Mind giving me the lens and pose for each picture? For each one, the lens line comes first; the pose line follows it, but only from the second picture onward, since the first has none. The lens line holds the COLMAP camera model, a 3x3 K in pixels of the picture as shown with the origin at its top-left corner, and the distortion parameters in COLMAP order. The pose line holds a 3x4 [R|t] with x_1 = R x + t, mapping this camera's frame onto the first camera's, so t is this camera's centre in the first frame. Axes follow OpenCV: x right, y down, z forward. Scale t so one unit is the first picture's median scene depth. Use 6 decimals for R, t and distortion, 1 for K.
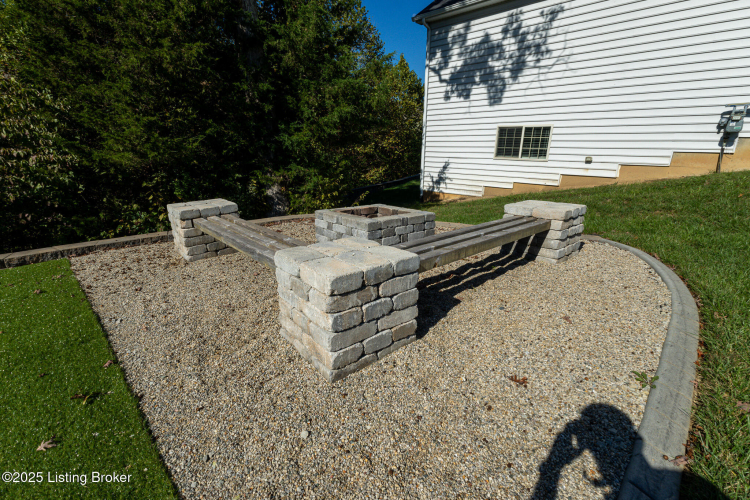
lens RADIAL K [[350.9, 0, 369.6], [0, 350.9, 254.5], [0, 0, 1]] dist [0.003347, -0.000841]
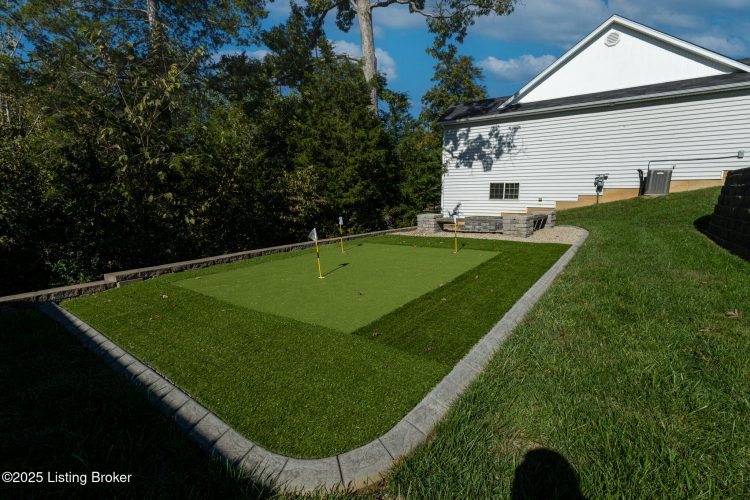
lens RADIAL K [[350.9, 0, 374.0], [0, 350.9, 252.7], [0, 0, 1]] dist [0.003347, -0.000841]
pose [[0.985476, -0.039376, 0.165187, -0.552963], [0.061136, 0.989786, -0.128790, 0.193475], [-0.158428, 0.137018, 0.977817, -0.641646]]
